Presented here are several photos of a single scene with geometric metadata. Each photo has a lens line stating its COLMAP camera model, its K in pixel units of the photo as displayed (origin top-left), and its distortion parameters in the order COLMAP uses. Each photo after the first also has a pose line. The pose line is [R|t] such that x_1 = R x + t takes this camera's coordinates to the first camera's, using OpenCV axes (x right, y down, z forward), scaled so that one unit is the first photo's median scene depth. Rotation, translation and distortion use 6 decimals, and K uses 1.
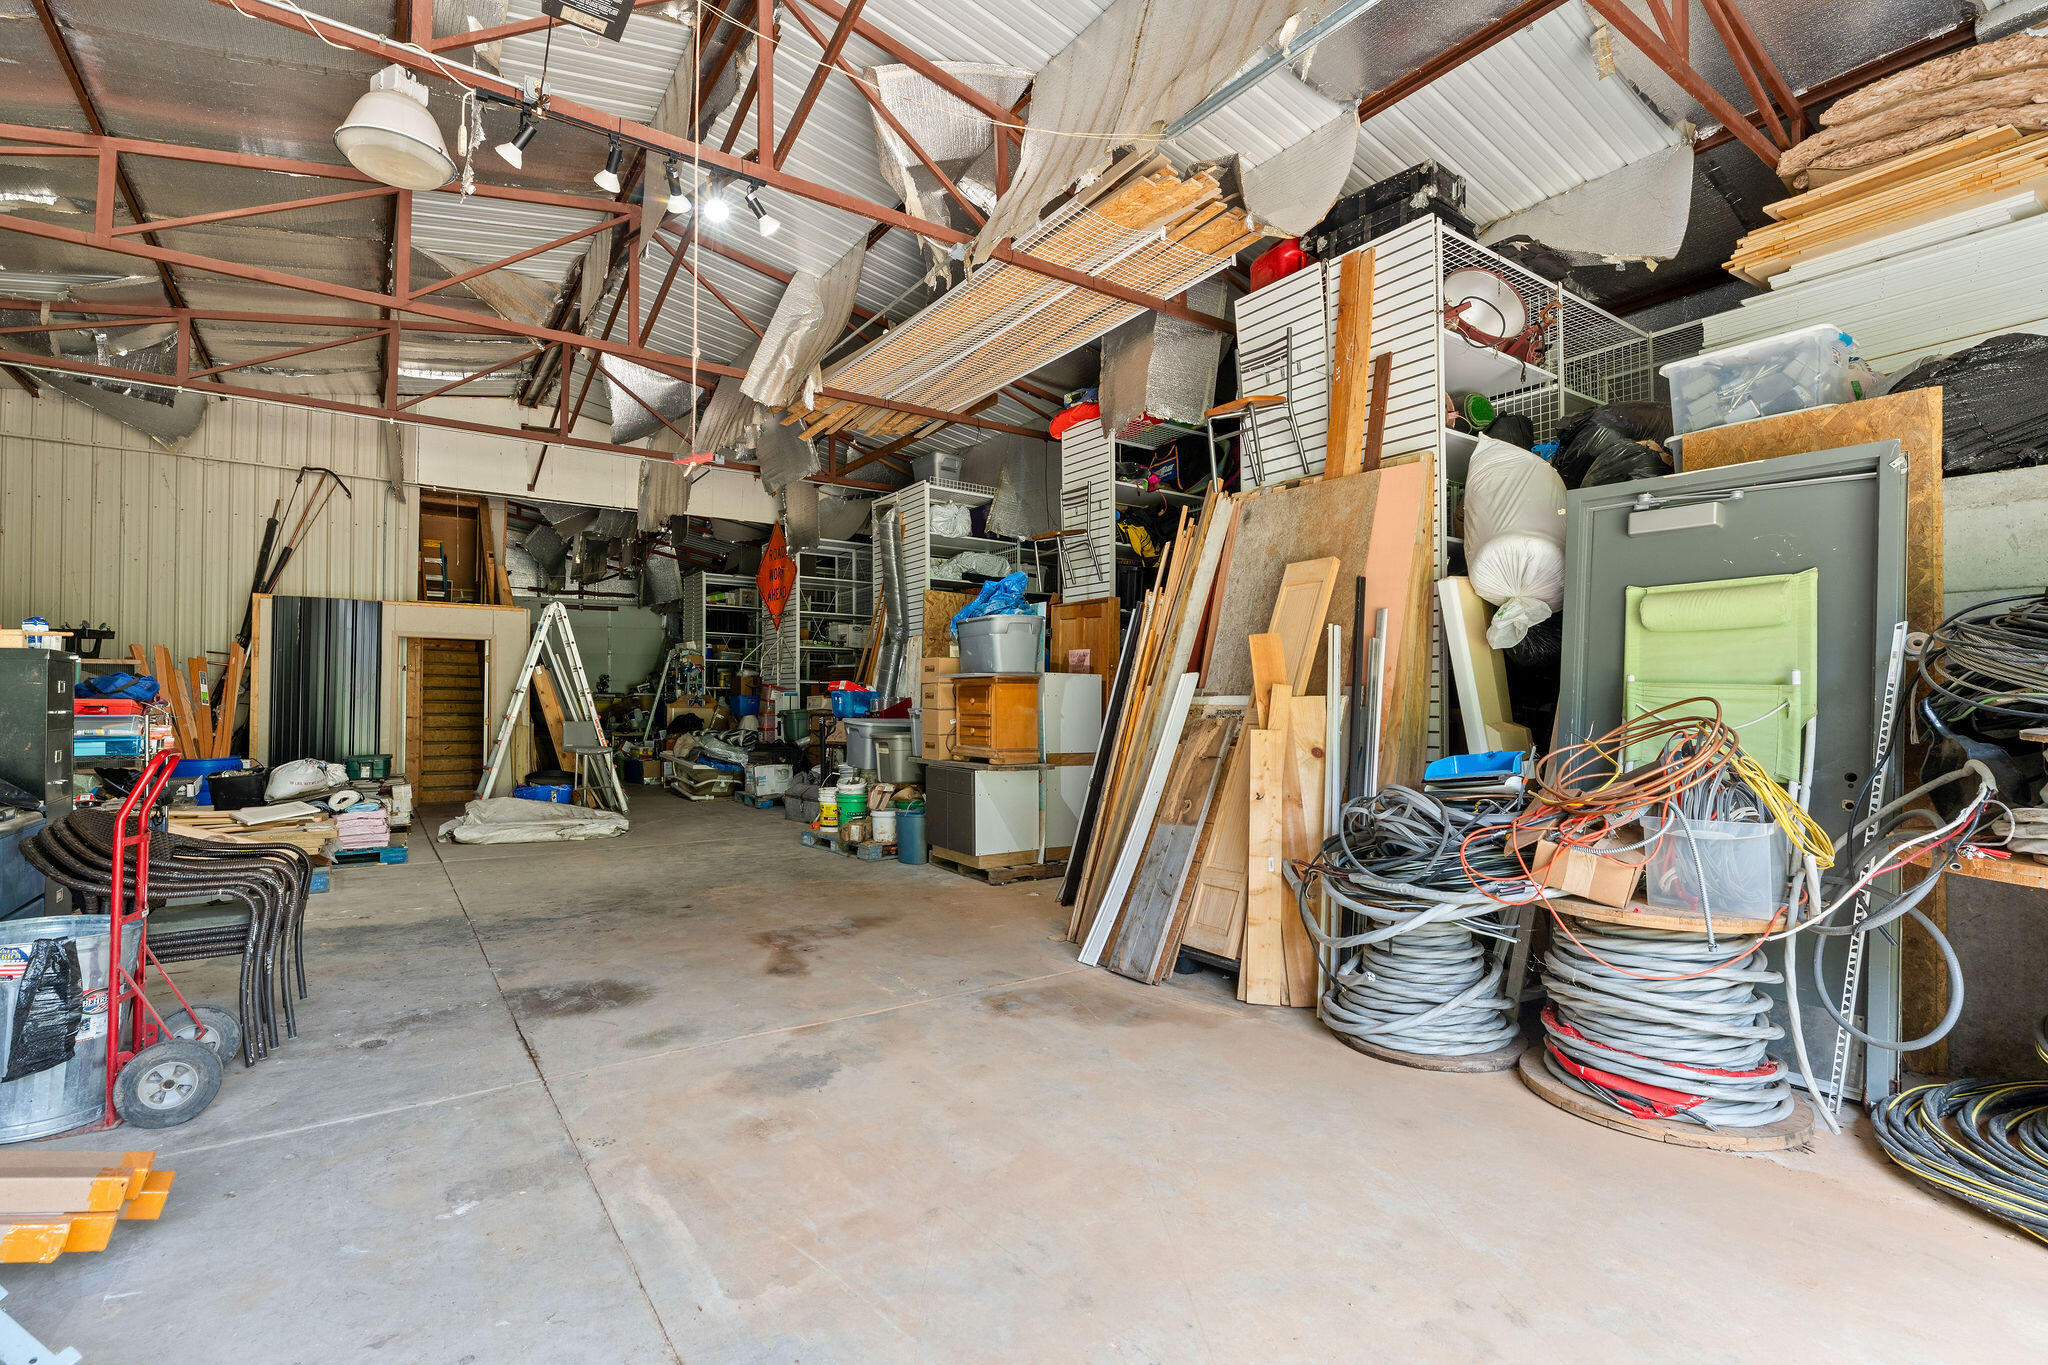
lens RADIAL K [[923.0, 0, 1018.6], [0, 923.0, 693.1], [0, 0, 1]] dist [0.000386, -0.001345]
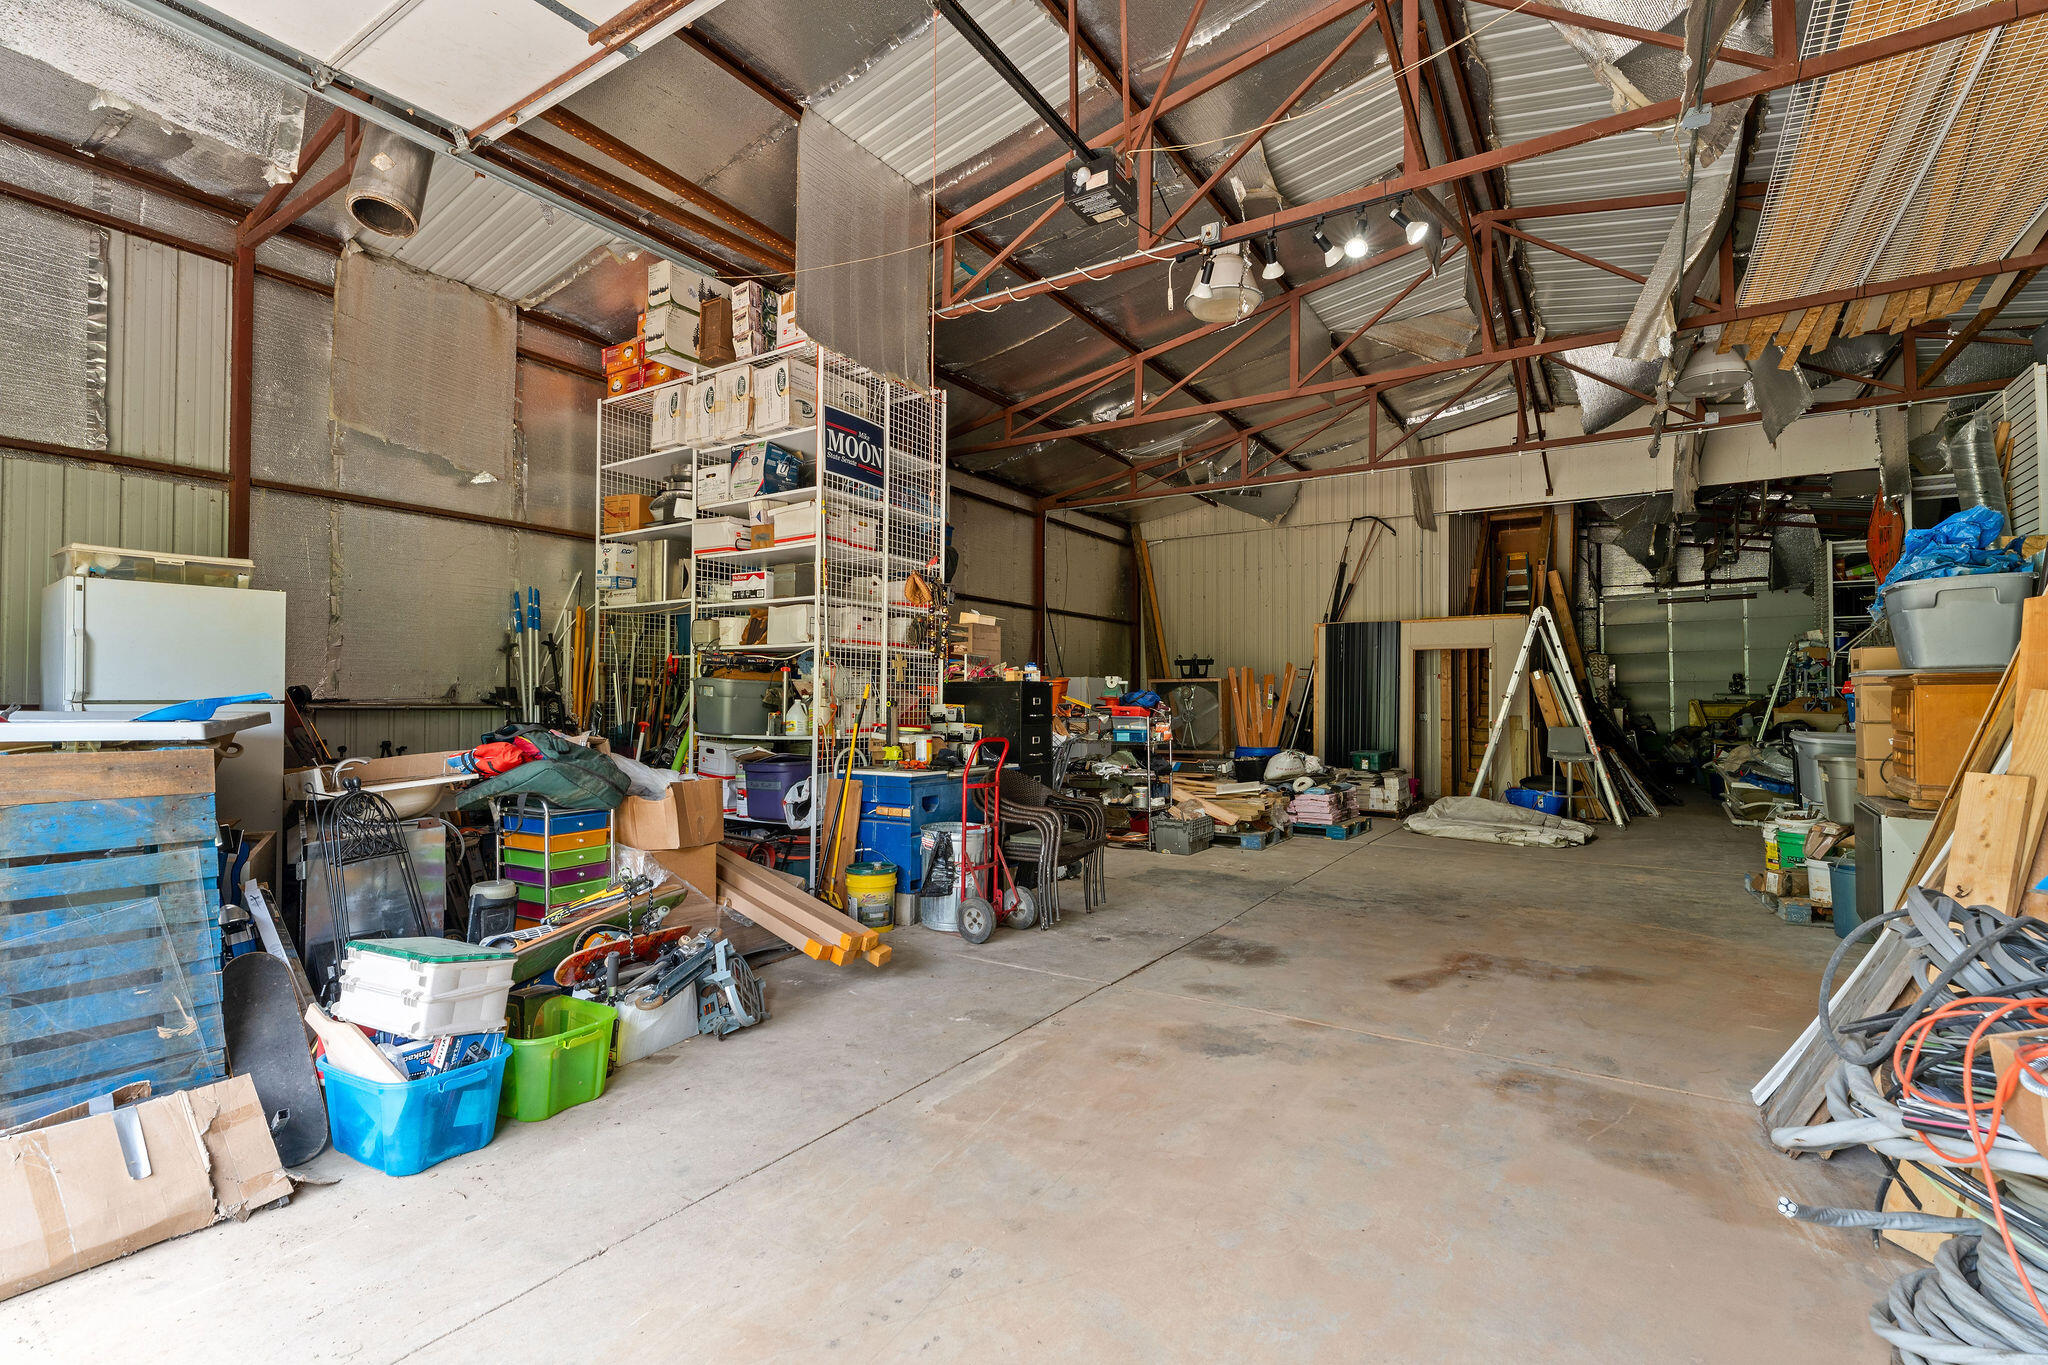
lens RADIAL K [[923.0, 0, 1016.7], [0, 923.0, 687.4], [0, 0, 1]] dist [0.000386, -0.001345]
pose [[0.385004, -0.015682, -0.922782, 0.494233], [0.008869, 0.999872, -0.013291, -0.008200], [0.922872, -0.003067, 0.385094, 0.228412]]
